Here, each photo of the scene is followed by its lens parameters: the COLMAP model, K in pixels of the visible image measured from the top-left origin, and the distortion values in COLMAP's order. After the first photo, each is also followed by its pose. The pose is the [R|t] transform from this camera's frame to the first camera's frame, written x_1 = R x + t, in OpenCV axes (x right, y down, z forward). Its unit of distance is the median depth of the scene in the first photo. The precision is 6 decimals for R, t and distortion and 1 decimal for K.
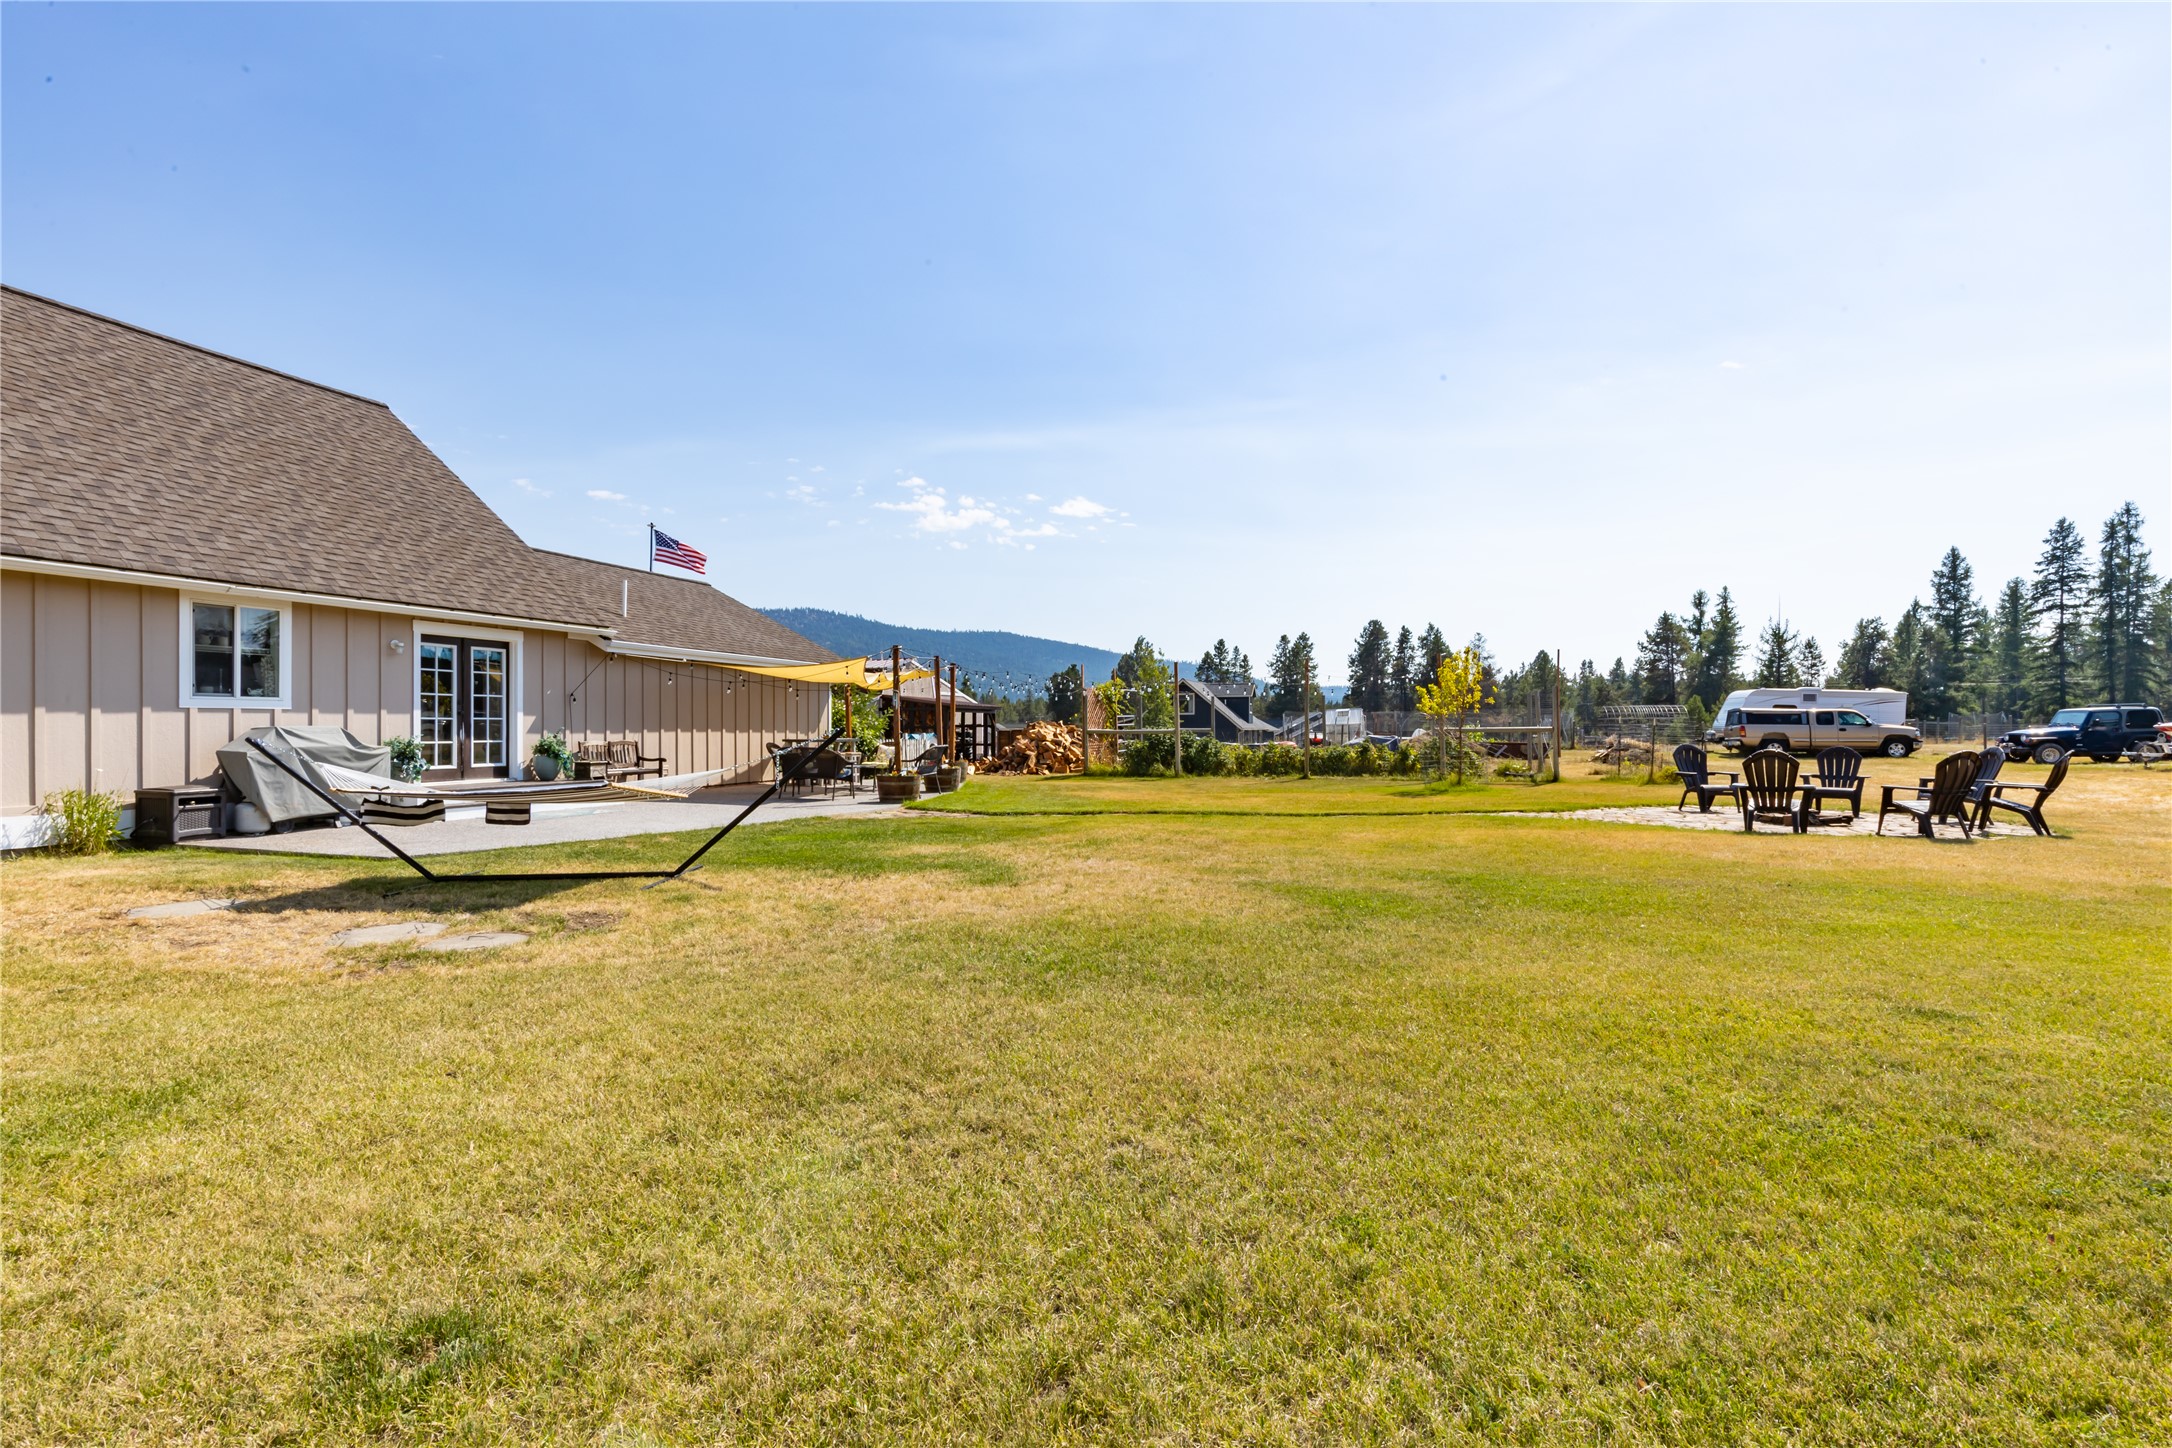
lens RADIAL K [[969.3, 0, 1086.0], [0, 969.3, 724.0], [0, 0, 1]] dist [0.001779, 0.000153]
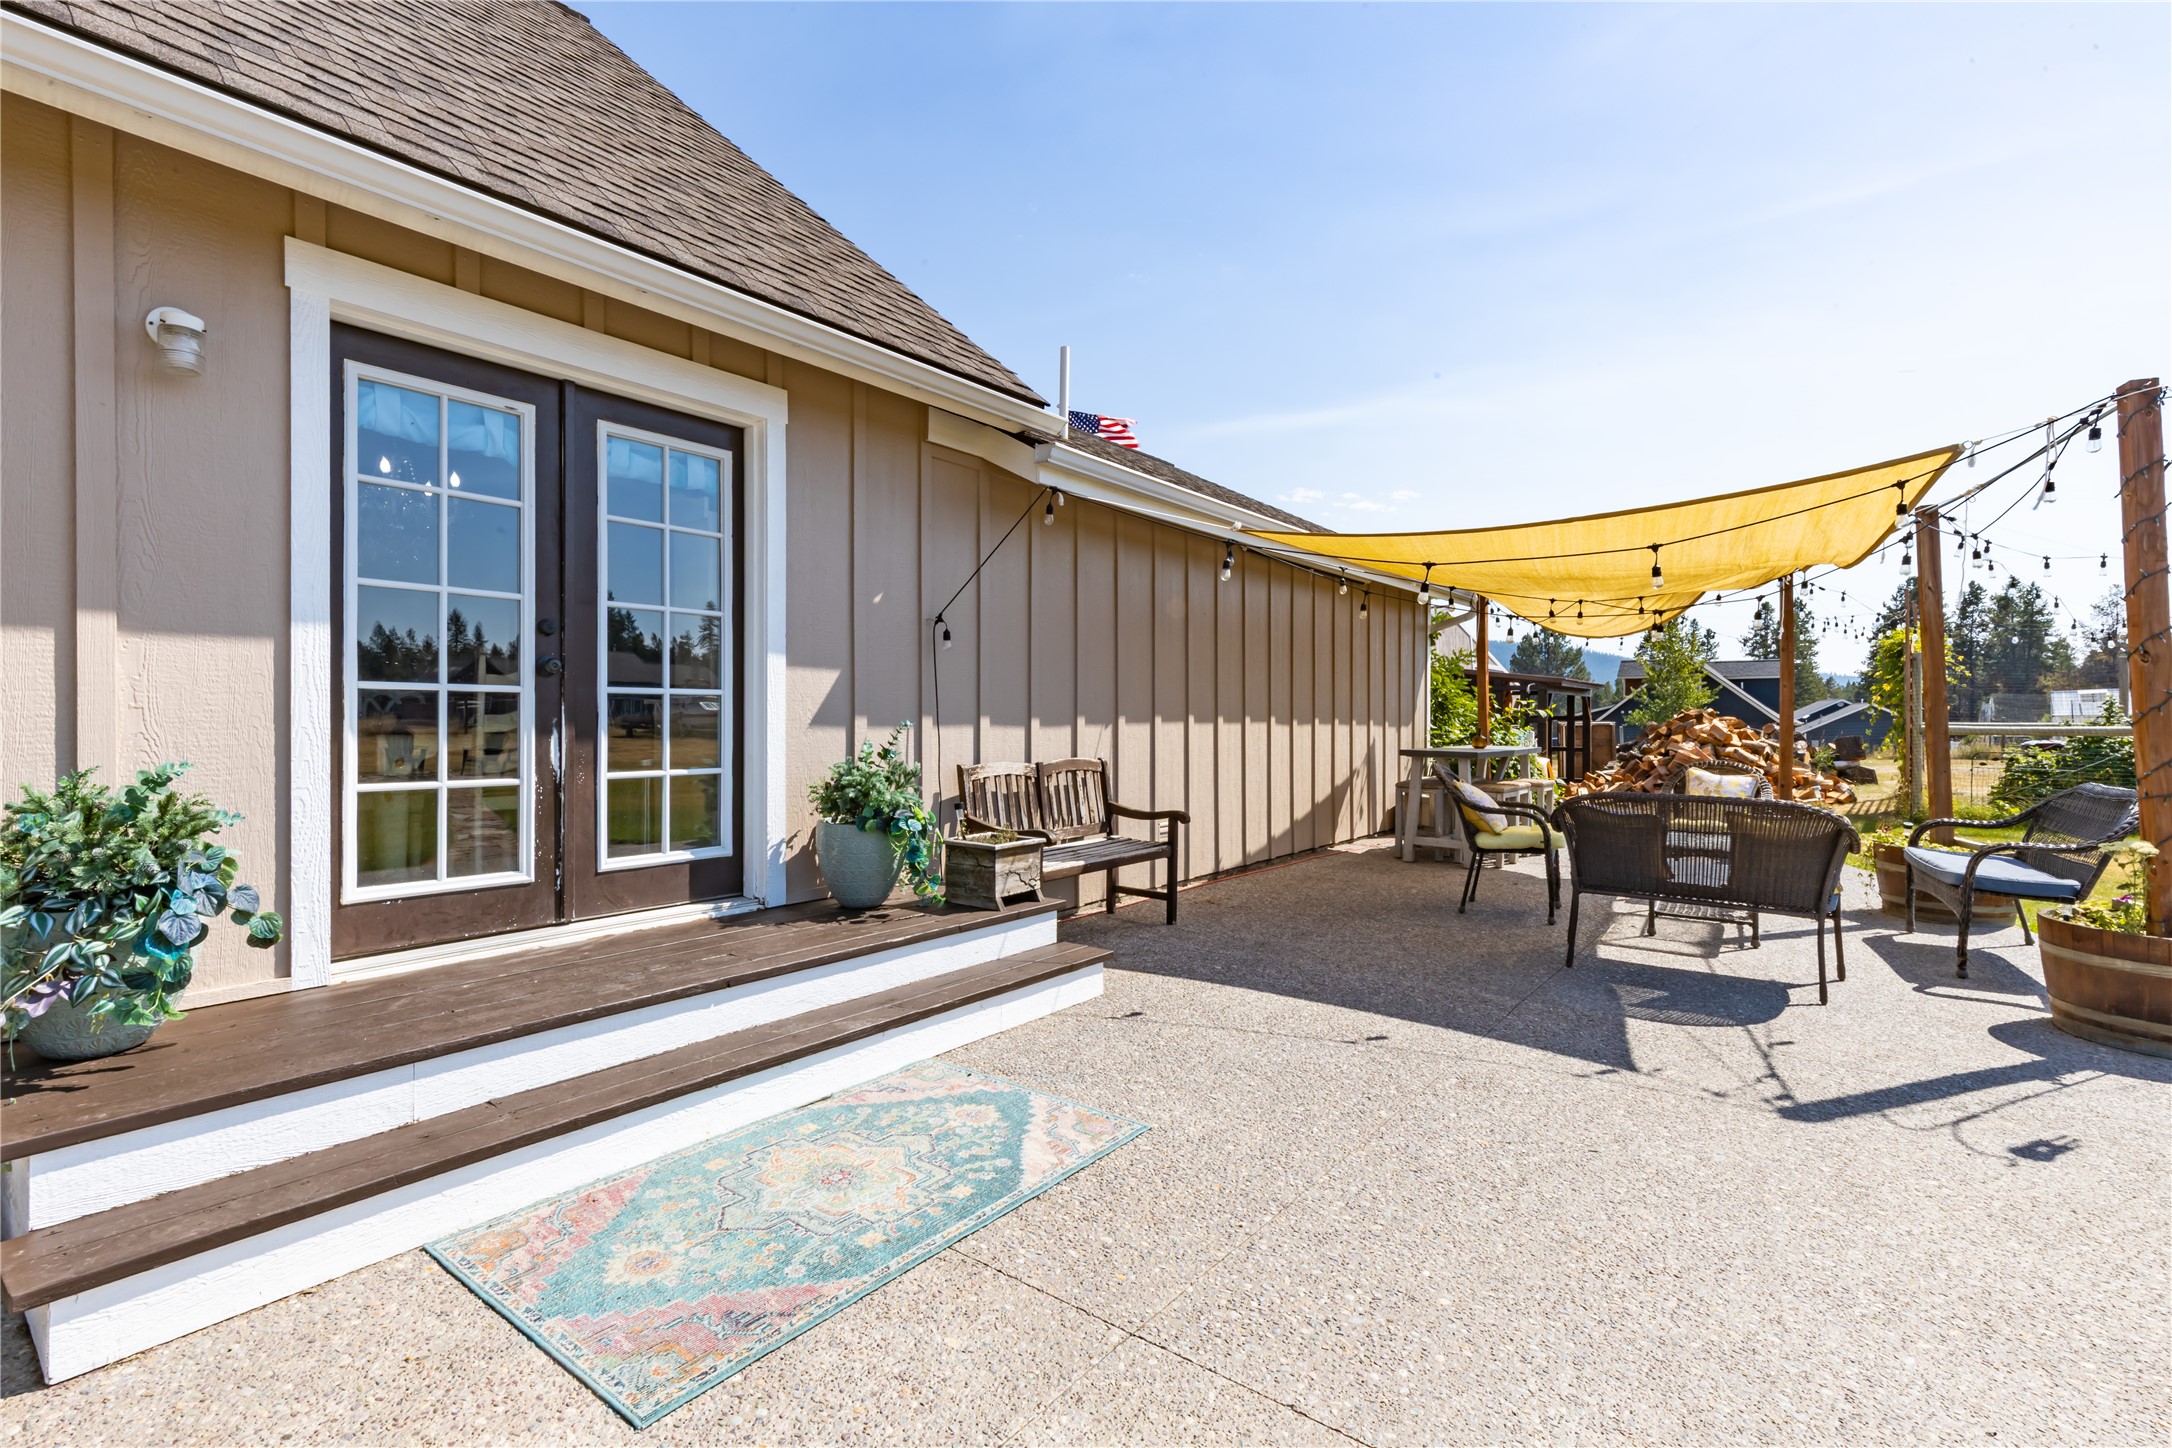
lens RADIAL K [[969.3, 0, 1086.0], [0, 969.3, 724.0], [0, 0, 1]] dist [0.001779, 0.000153]
pose [[0.938940, -0.000014, -0.344080, -0.387799], [0.002091, 0.999982, 0.005667, 0.002554], [0.344074, -0.006040, 0.938923, 0.741713]]
